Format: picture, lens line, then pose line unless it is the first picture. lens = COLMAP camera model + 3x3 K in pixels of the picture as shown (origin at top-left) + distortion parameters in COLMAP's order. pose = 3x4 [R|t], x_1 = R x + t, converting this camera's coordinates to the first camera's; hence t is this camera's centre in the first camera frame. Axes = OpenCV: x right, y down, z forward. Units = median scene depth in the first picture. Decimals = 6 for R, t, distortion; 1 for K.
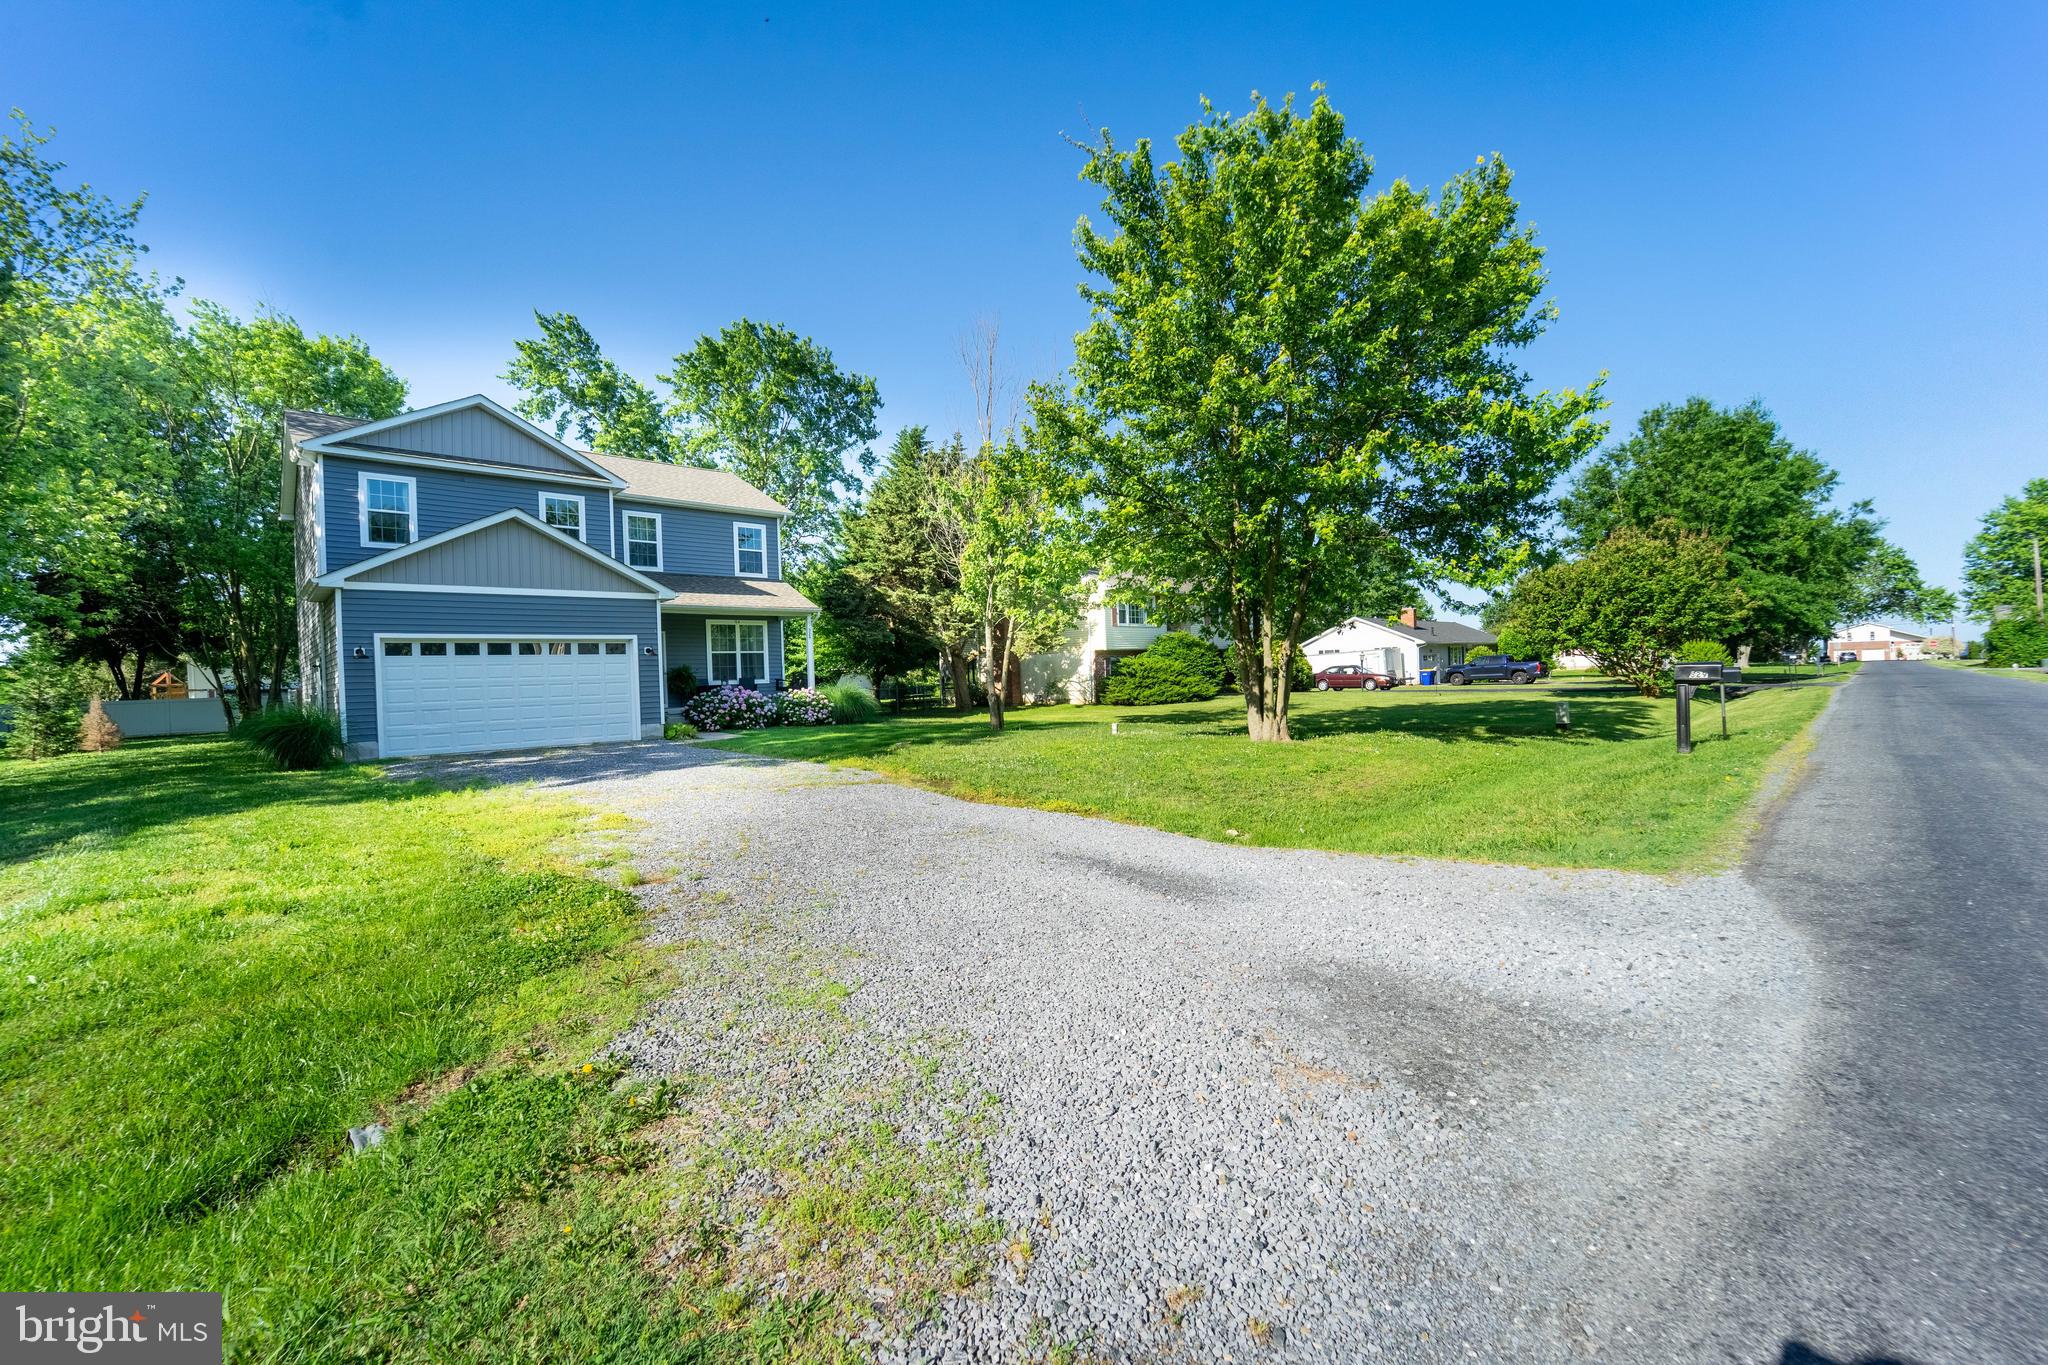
lens RADIAL K [[820.8, 0, 1015.7], [0, 820.8, 688.5], [0, 0, 1]] dist [-0.013860, -0.000373]
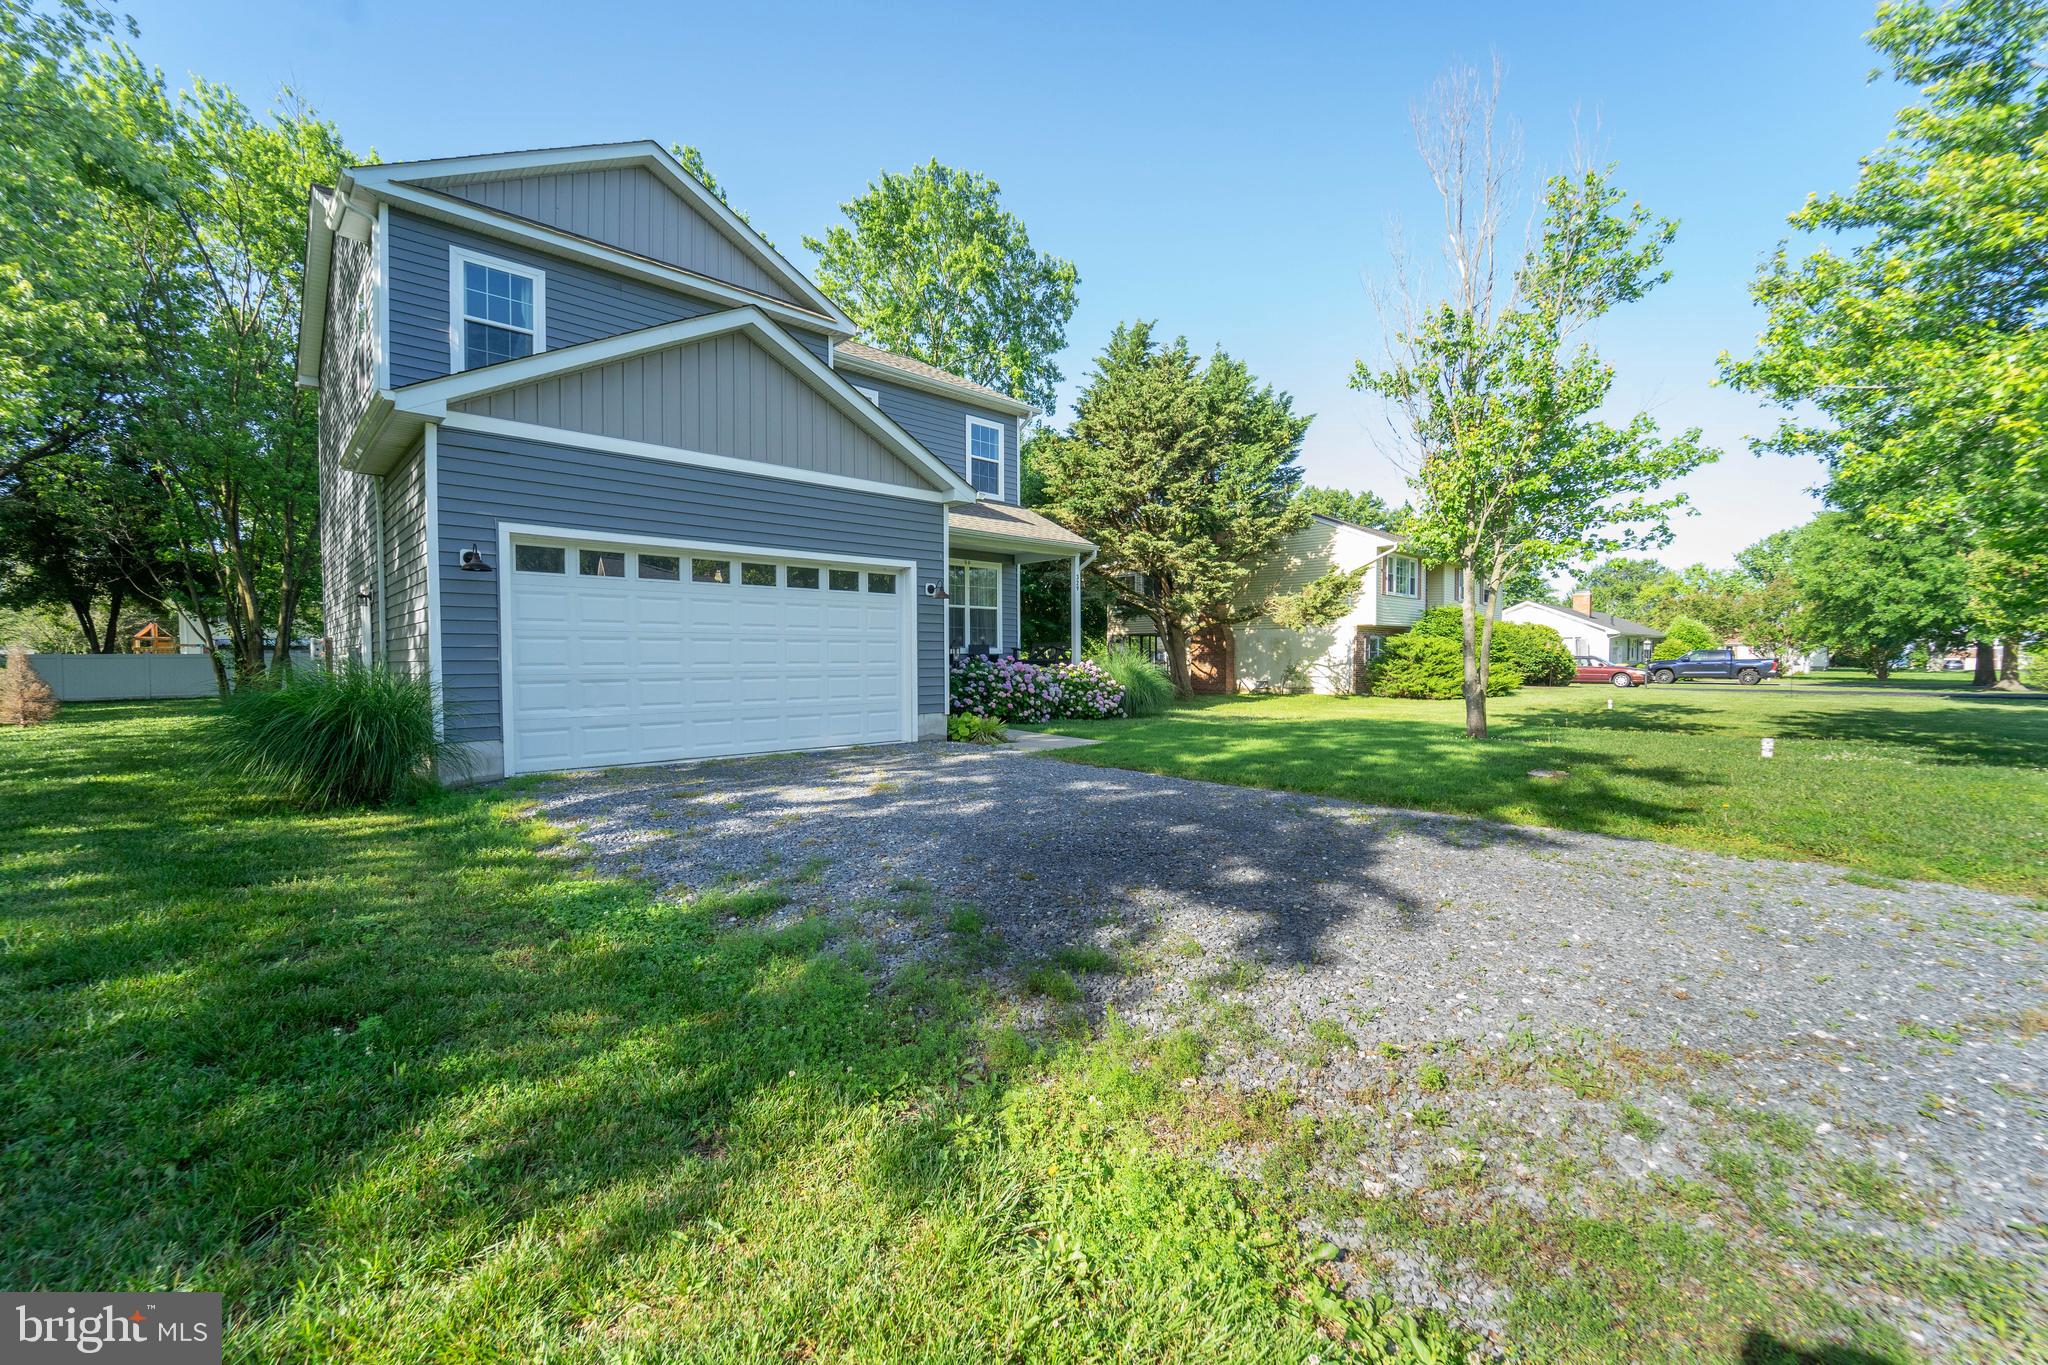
lens RADIAL K [[826.8, 0, 1029.7], [0, 826.8, 687.5], [0, 0, 1]] dist [-0.017929, 0.000146]
pose [[0.999539, 0.029620, 0.006606, -0.239342], [-0.029741, 0.999378, 0.018966, 0.006847], [-0.006040, -0.019153, 0.999798, 0.255591]]
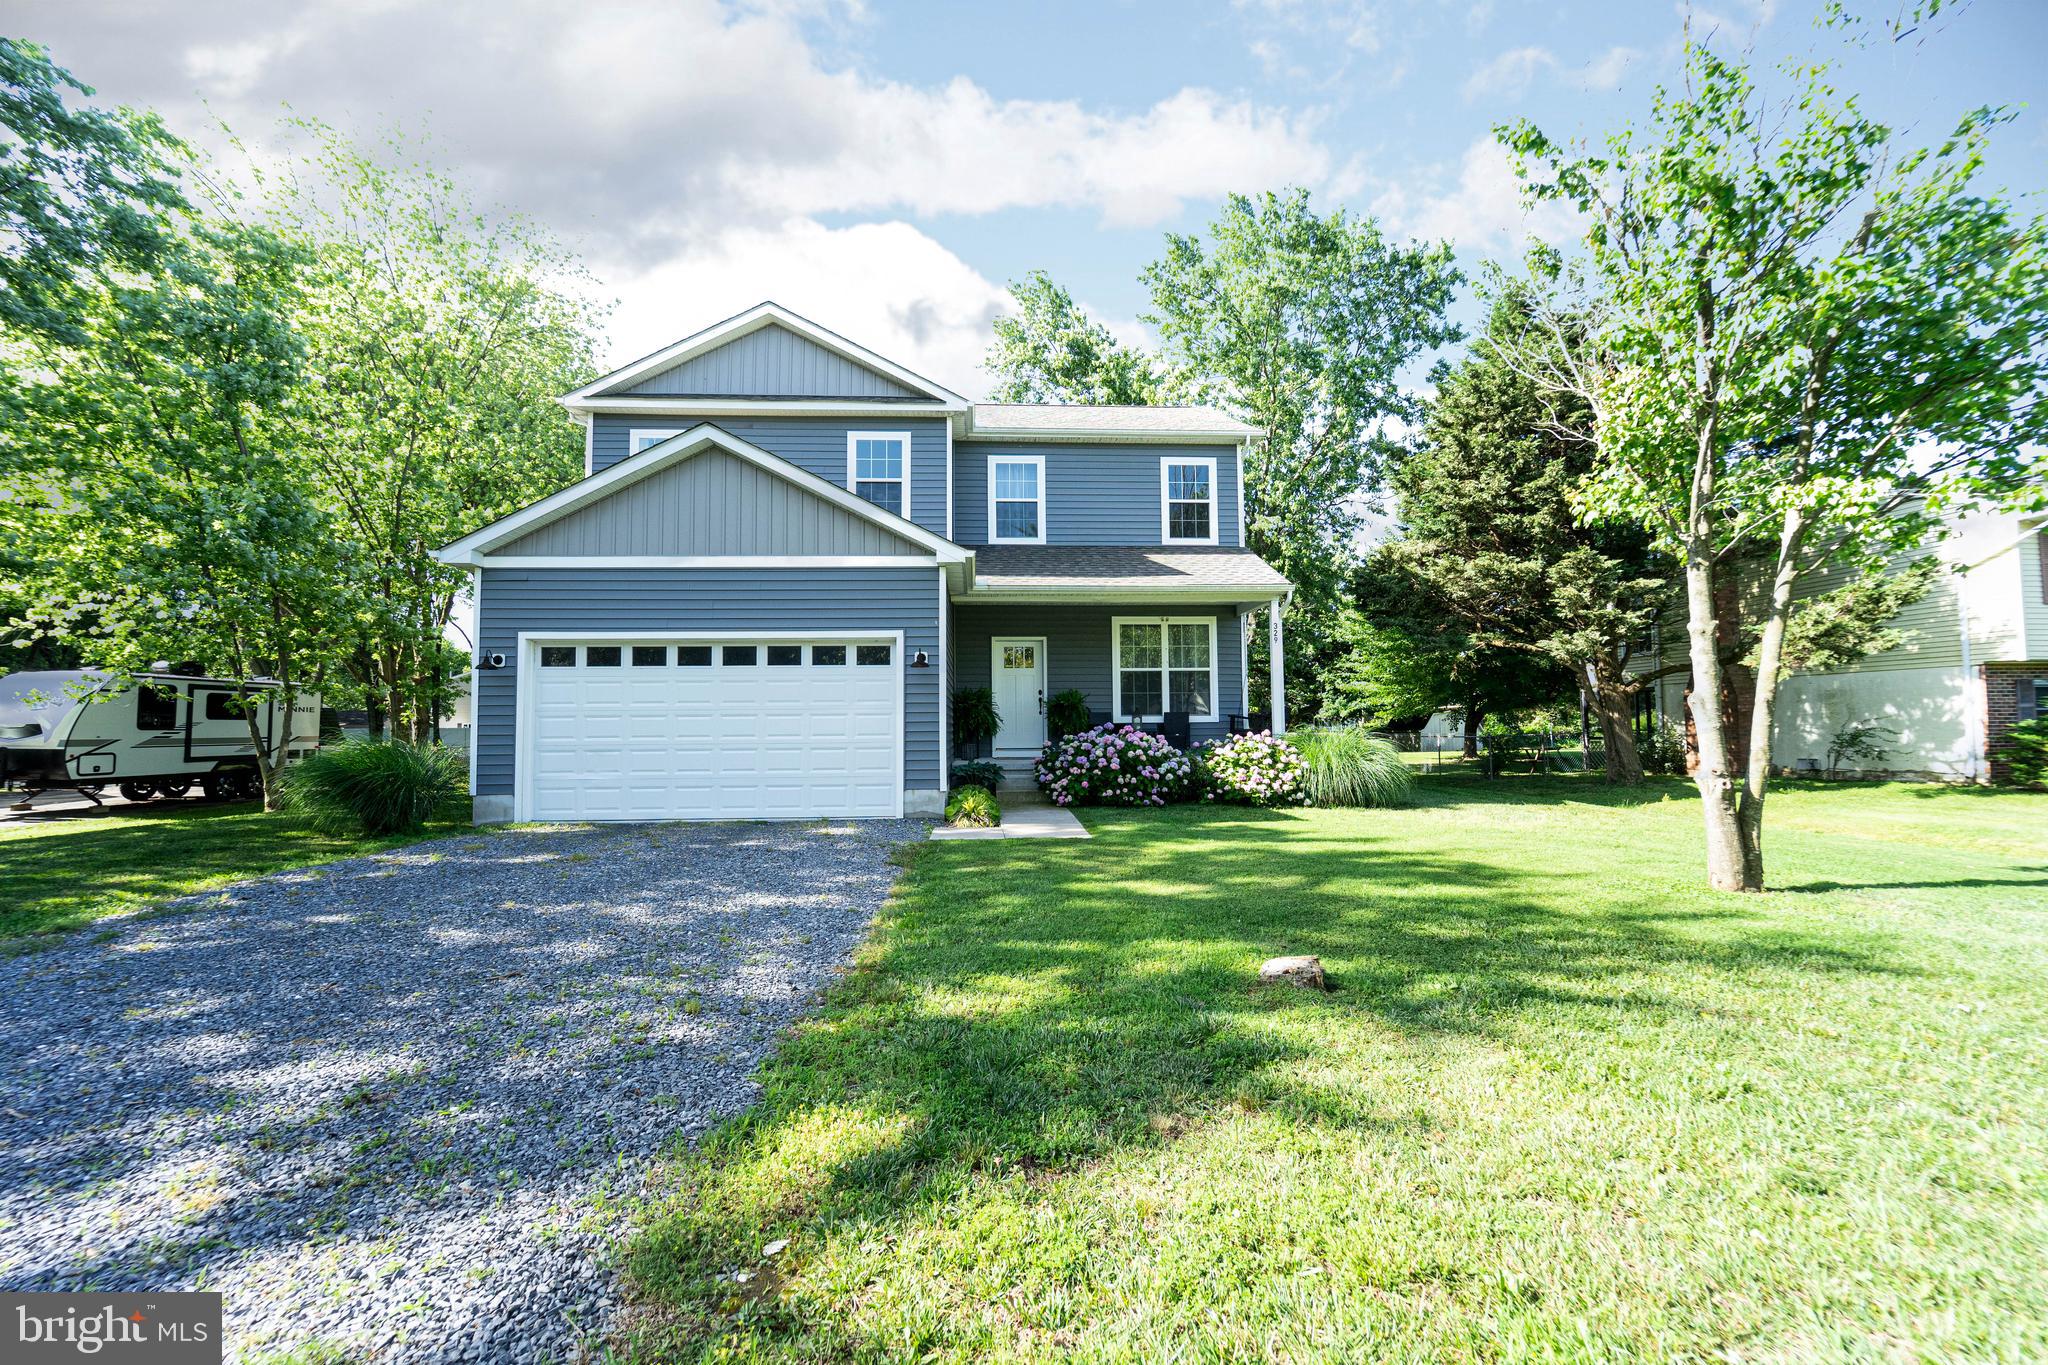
lens RADIAL K [[826.8, 0, 1029.7], [0, 826.8, 687.5], [0, 0, 1]] dist [-0.017929, 0.000146]
pose [[0.765348, -0.003866, -0.643605, -0.018367], [-0.026660, 0.998933, -0.037704, -0.004236], [0.643064, 0.046016, 0.764428, 0.388688]]
